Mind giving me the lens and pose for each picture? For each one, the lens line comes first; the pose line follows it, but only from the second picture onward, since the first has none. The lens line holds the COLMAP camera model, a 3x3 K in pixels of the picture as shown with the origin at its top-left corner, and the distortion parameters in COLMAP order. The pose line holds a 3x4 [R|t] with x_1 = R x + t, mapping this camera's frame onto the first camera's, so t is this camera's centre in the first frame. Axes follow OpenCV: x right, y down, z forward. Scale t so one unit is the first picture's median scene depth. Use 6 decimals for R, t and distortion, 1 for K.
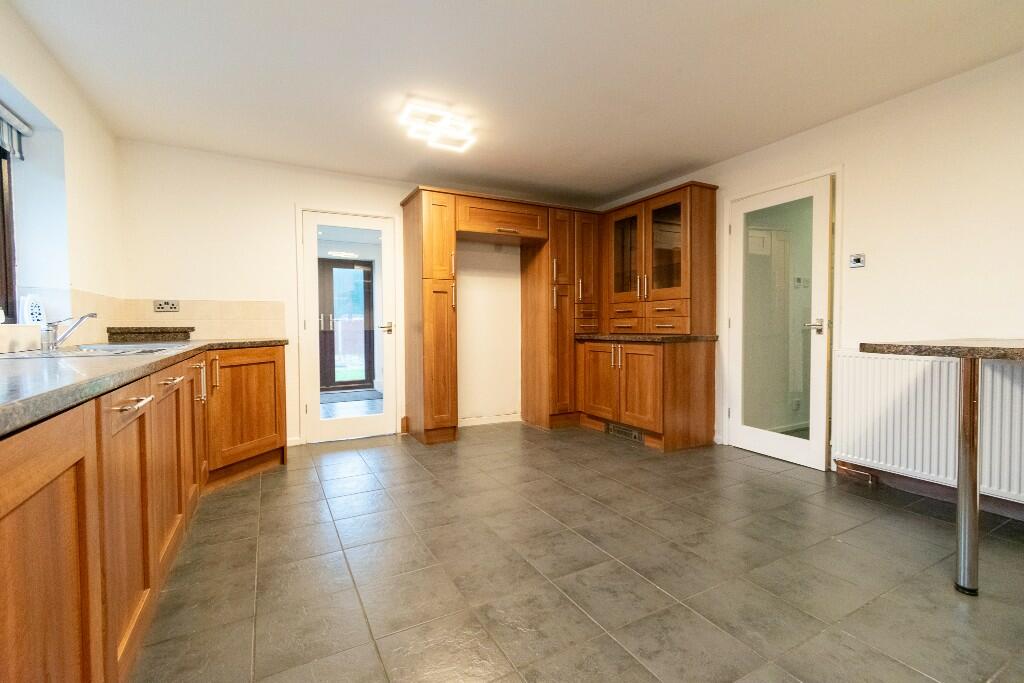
lens RADIAL K [[451.3, 0, 512.0], [0, 451.3, 341.5], [0, 0, 1]] dist [0.000941, -0.000226]
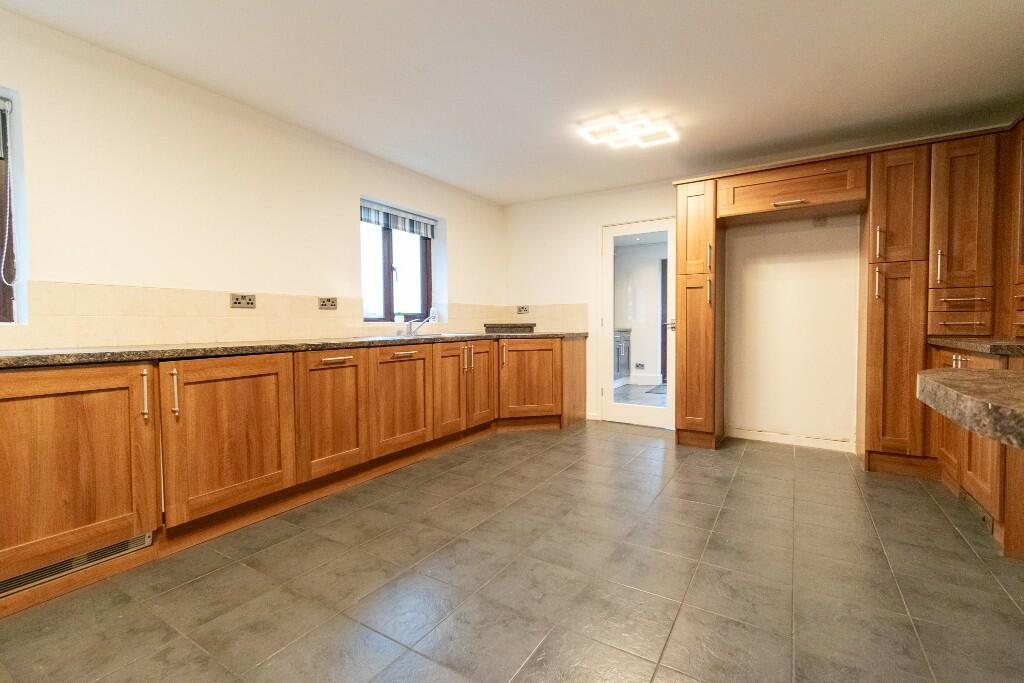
lens RADIAL K [[451.3, 0, 512.0], [0, 451.3, 341.5], [0, 0, 1]] dist [0.000941, -0.000226]
pose [[0.494835, 0.038340, -0.868140, 0.495208], [-0.029672, 0.999189, 0.027215, -0.010977], [0.868480, 0.012292, 0.495572, 0.205701]]
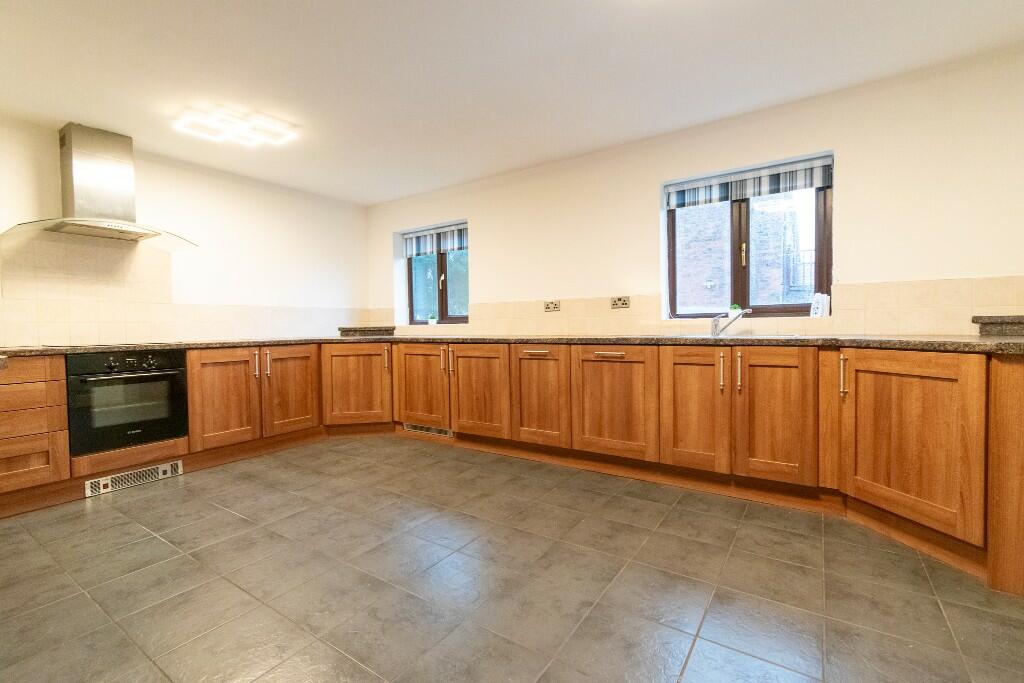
lens RADIAL K [[451.3, 0, 512.0], [0, 451.3, 341.5], [0, 0, 1]] dist [0.000941, -0.000226]
pose [[-0.887035, 0.039343, -0.460022, 0.180673], [0.005875, 0.997244, 0.073961, -0.040958], [0.461664, 0.062903, -0.884822, 1.072520]]
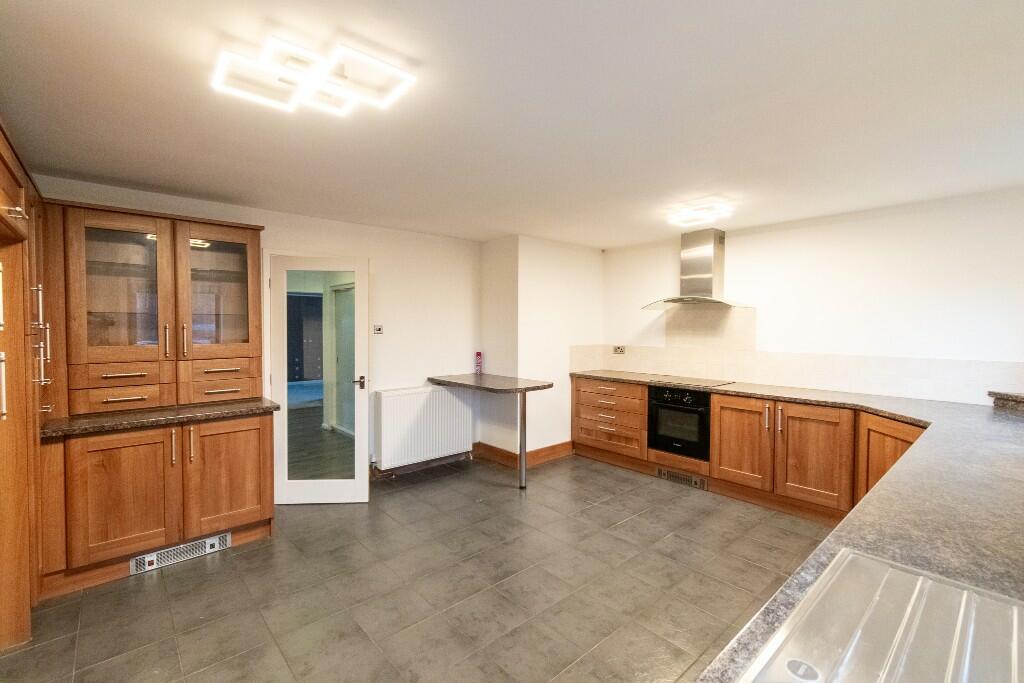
lens RADIAL K [[448.9, 0, 512.0], [0, 448.9, 341.5], [0, 0, 1]] dist [0.001272, 0.000071]
pose [[-0.227709, -0.027084, 0.973352, -0.581829], [0.034946, 0.998742, 0.035966, -0.141129], [-0.973102, 0.042205, -0.226476, 0.719892]]
